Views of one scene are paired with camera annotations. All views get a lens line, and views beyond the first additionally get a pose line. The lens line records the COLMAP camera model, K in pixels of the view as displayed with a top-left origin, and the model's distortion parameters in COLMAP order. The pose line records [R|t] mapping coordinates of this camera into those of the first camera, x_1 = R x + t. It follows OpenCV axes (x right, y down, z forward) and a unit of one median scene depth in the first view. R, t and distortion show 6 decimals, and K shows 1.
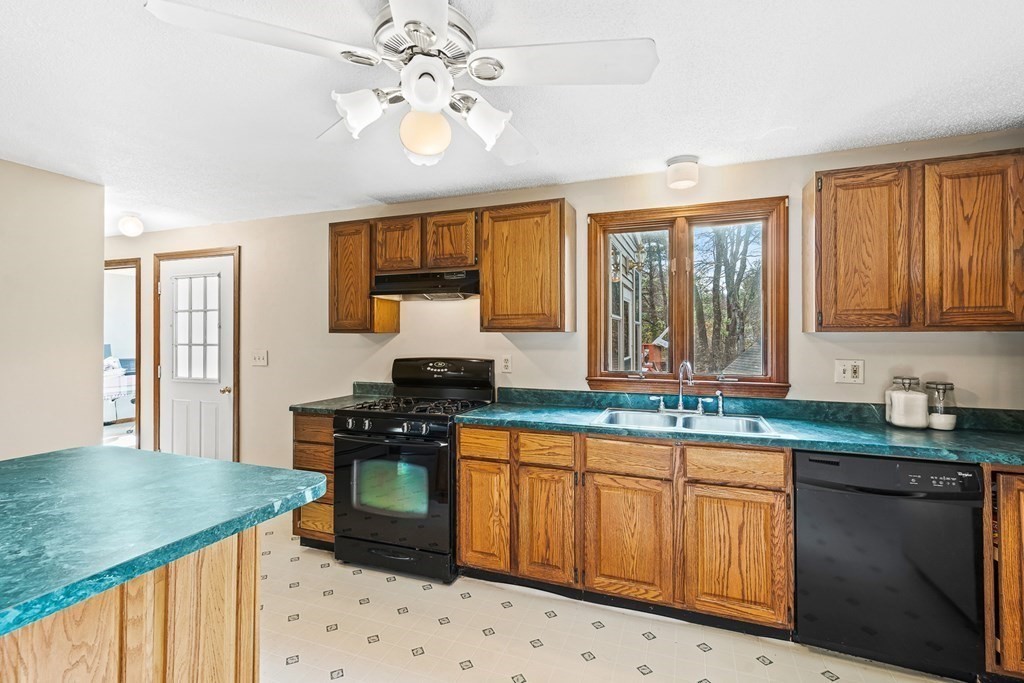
lens RADIAL K [[472.8, 0, 511.9], [0, 472.8, 333.2], [0, 0, 1]] dist [0.017014, 0.000978]
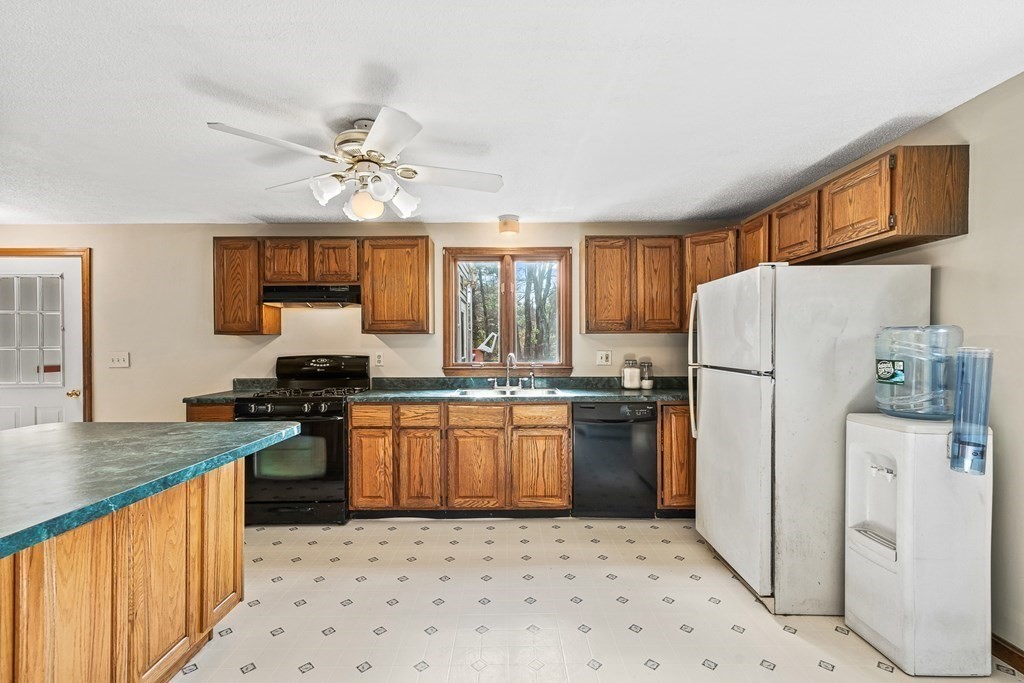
lens RADIAL K [[460.8, 0, 506.7], [0, 460.8, 343.4], [0, 0, 1]] dist [0.014865, 0.000520]
pose [[0.935197, -0.003028, 0.354115, -0.163892], [0.002208, 0.999994, 0.002722, 0.025115], [-0.354121, -0.001763, 0.935198, -0.358119]]
